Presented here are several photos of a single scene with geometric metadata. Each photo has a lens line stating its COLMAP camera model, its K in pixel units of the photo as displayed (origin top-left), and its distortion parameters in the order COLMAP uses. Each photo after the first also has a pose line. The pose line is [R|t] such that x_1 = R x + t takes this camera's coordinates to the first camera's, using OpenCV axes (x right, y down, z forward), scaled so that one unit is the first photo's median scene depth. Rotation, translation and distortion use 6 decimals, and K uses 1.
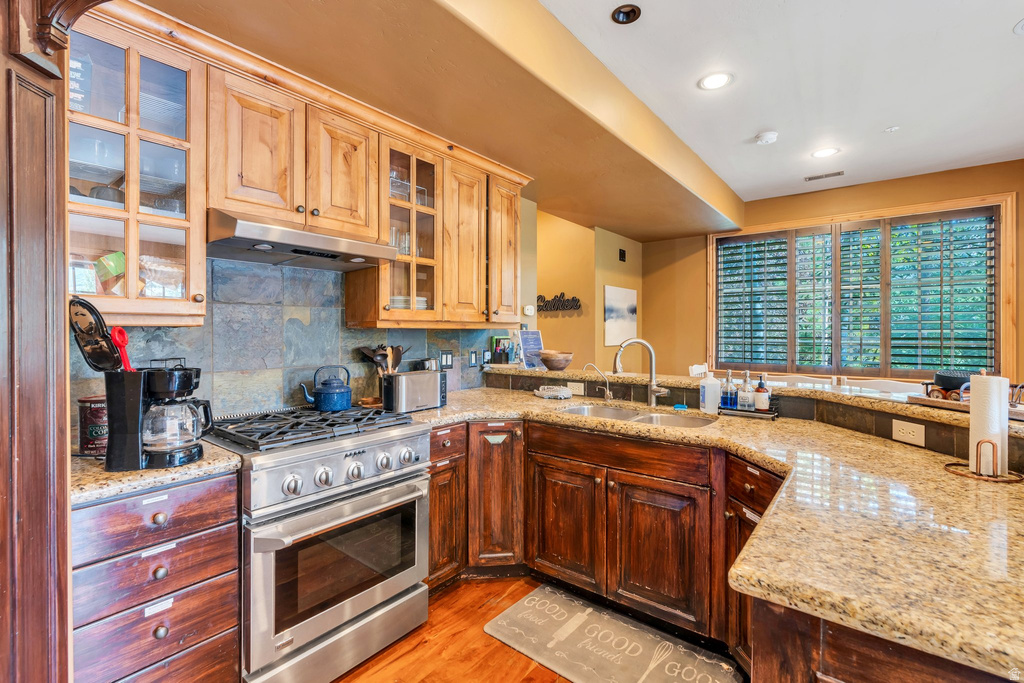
lens RADIAL K [[460.9, 0, 514.5], [0, 460.9, 330.7], [0, 0, 1]] dist [-0.007851, 0.001729]
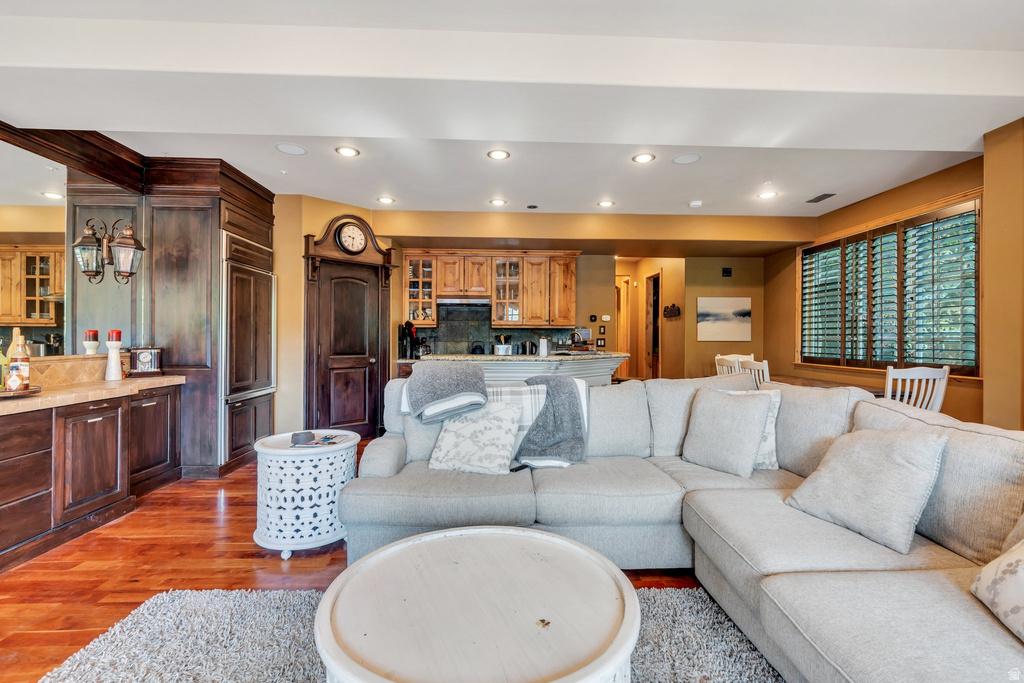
lens RADIAL K [[460.9, 0, 514.5], [0, 460.9, 330.7], [0, 0, 1]] dist [-0.007851, 0.001729]
pose [[0.652137, -0.007475, -0.758065, 0.932992], [-0.003634, 0.999909, -0.012986, 0.023153], [0.758093, 0.011223, 0.652050, -0.340211]]
